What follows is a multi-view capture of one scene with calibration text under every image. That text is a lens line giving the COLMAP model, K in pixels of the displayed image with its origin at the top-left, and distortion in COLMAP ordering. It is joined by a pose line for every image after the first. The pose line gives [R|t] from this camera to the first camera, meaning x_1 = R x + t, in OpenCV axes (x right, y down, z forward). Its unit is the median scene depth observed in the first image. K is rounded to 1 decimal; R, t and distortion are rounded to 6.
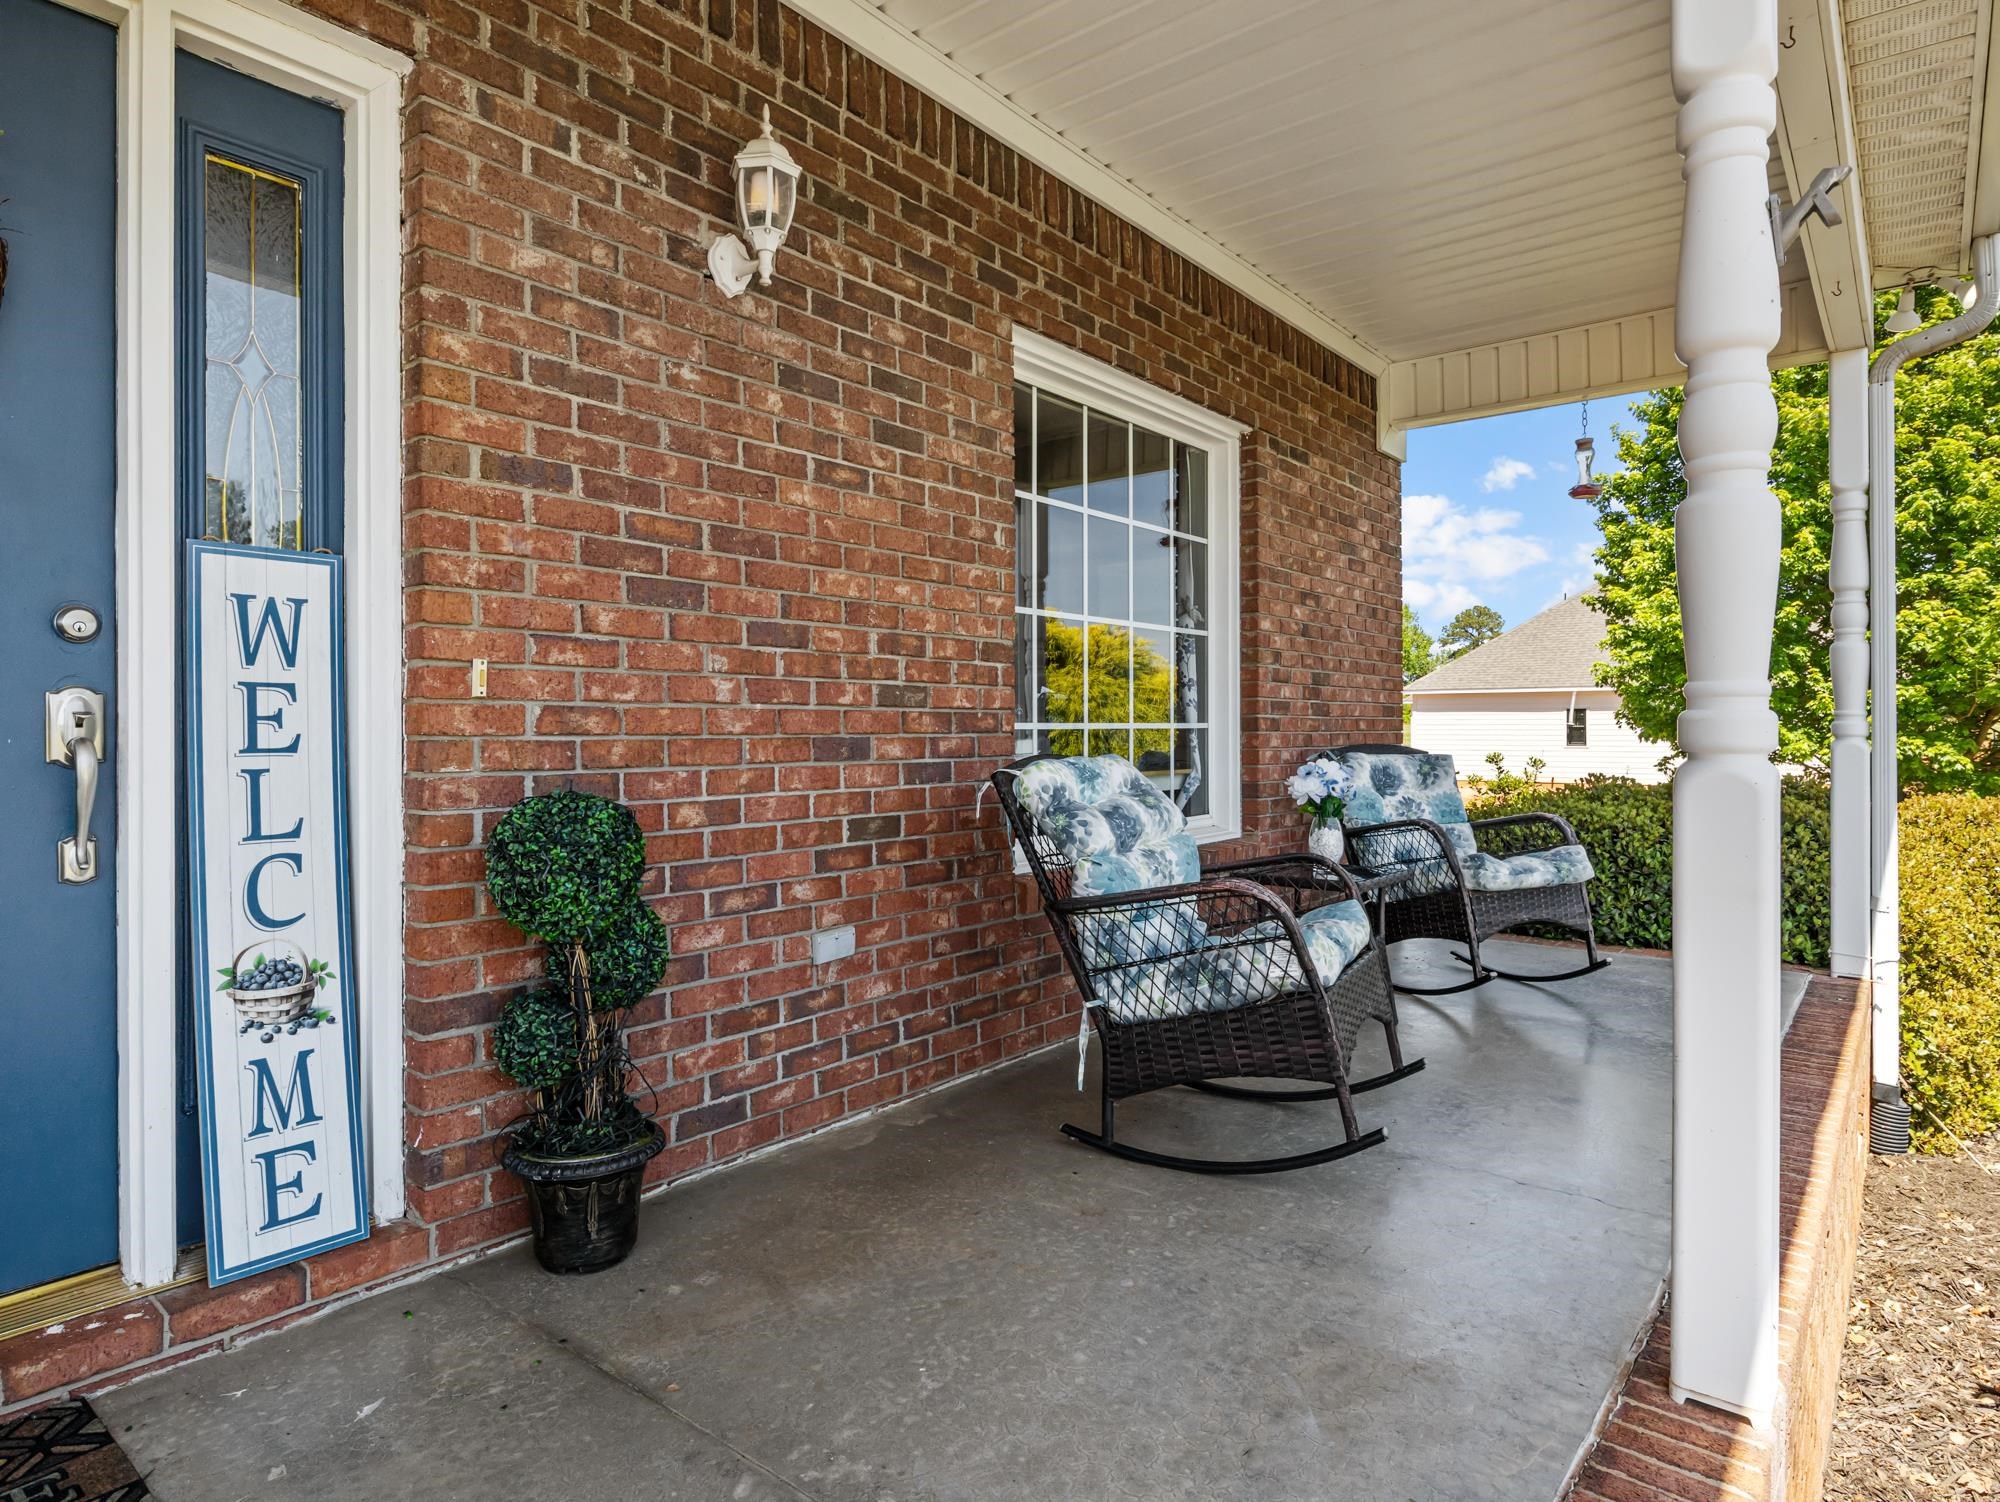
lens RADIAL K [[1129.6, 0, 997.9], [0, 1129.6, 730.9], [0, 0, 1]] dist [-0.008224, 0.000012]
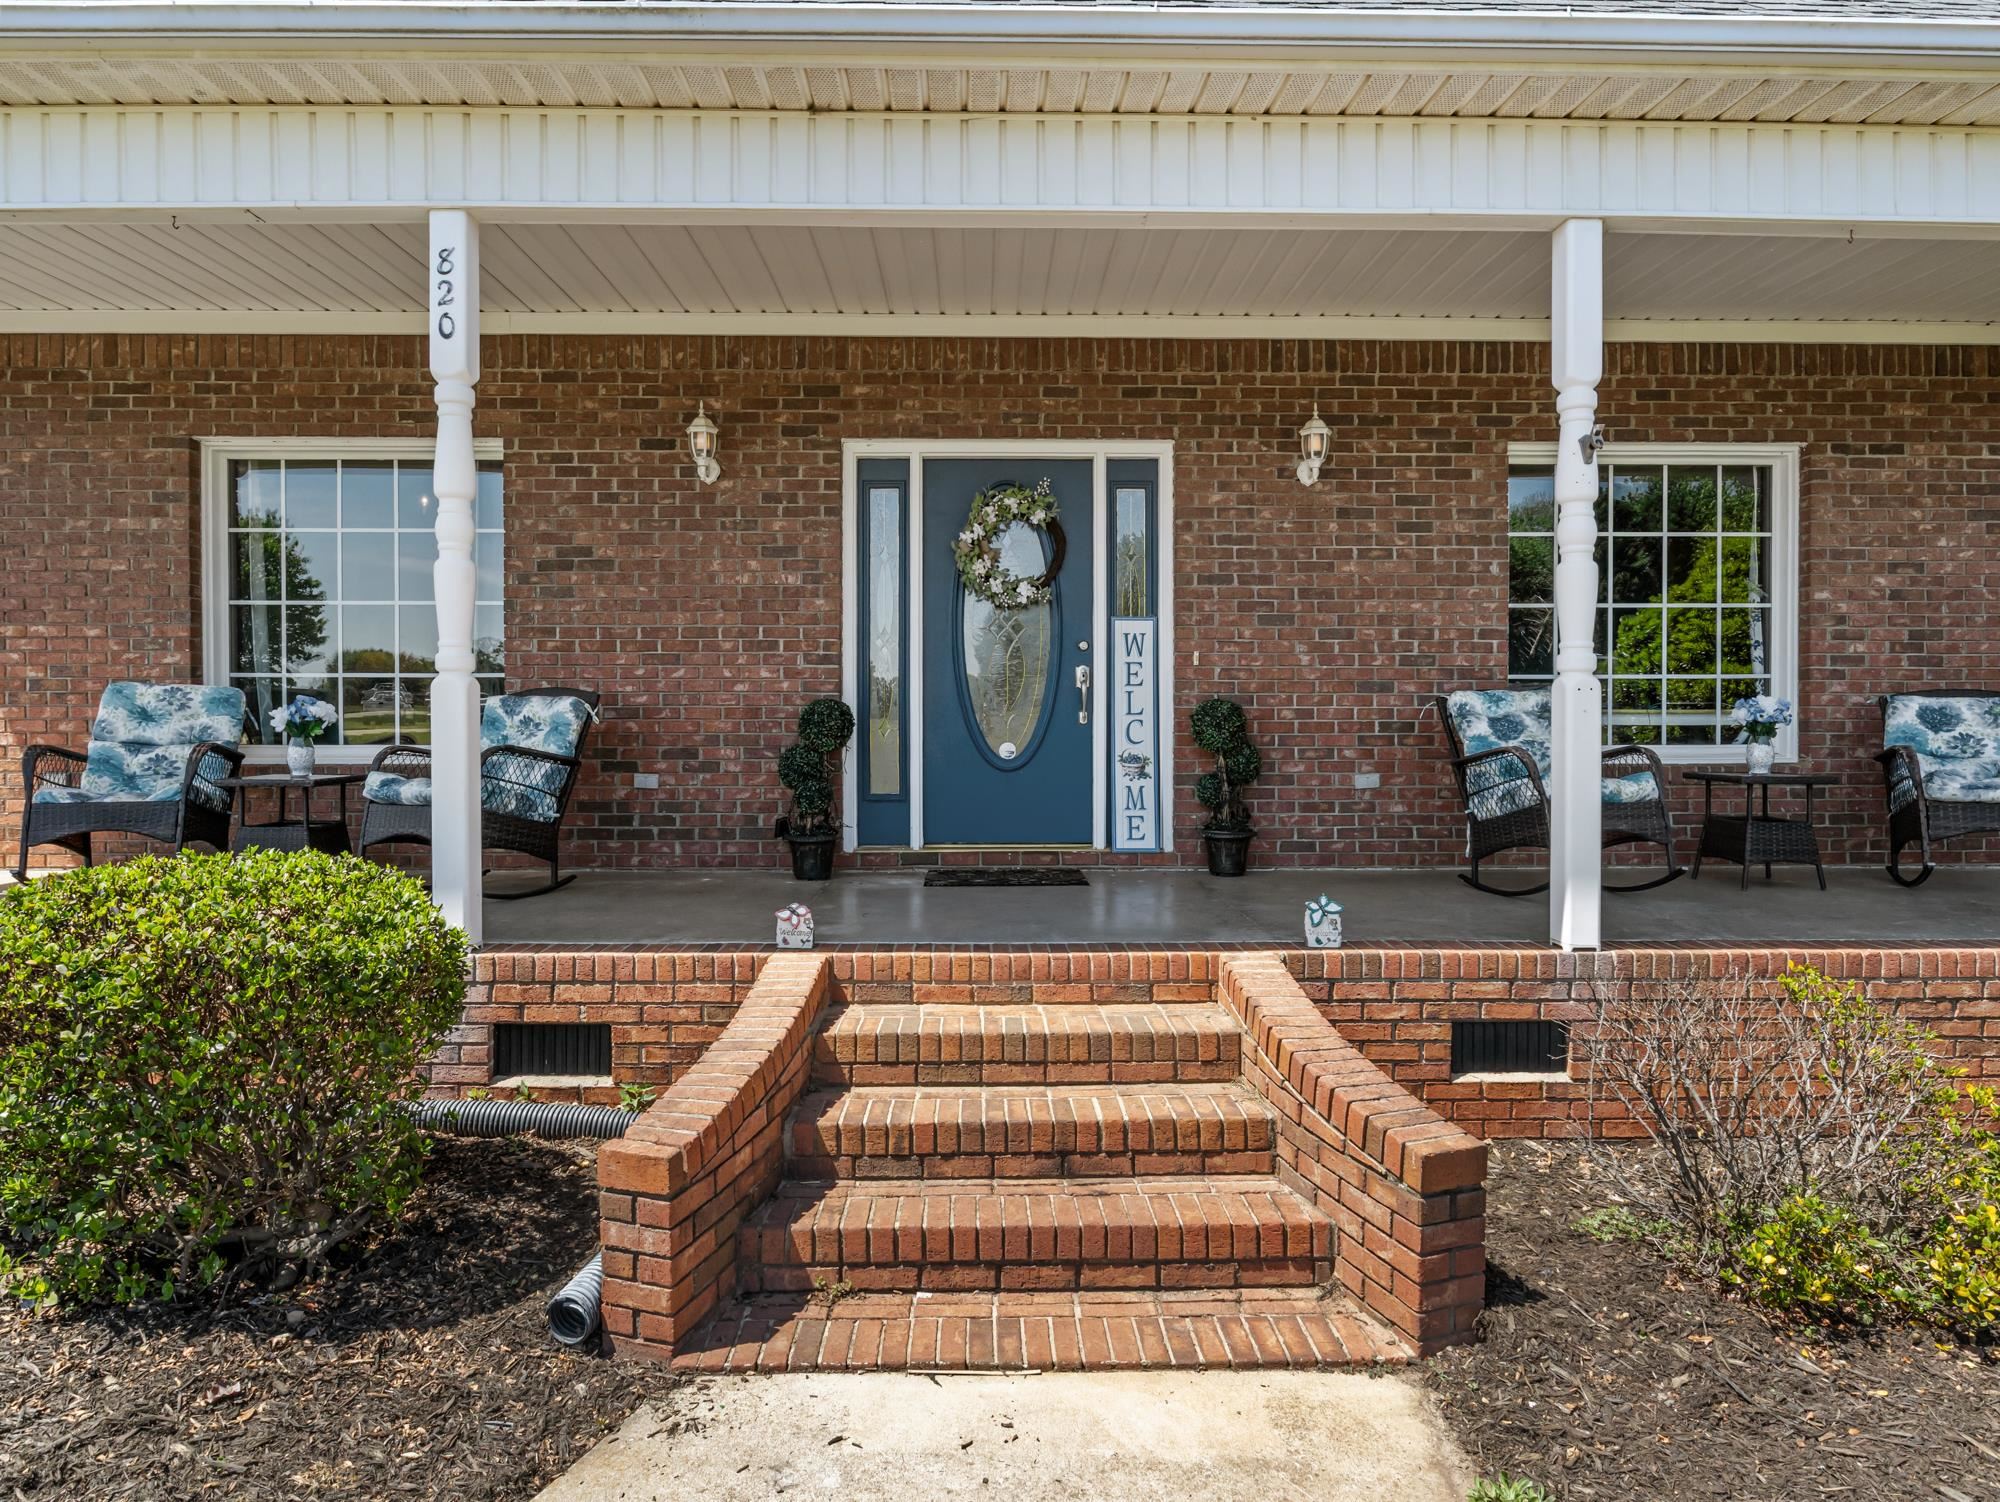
lens RADIAL K [[1129.6, 0, 997.9], [0, 1129.6, 730.9], [0, 0, 1]] dist [-0.008224, 0.000012]
pose [[0.648229, 0.015480, -0.761288, 1.045425], [-0.001620, 0.999819, 0.018952, 0.061951], [0.761444, -0.011052, 0.648137, -0.907970]]
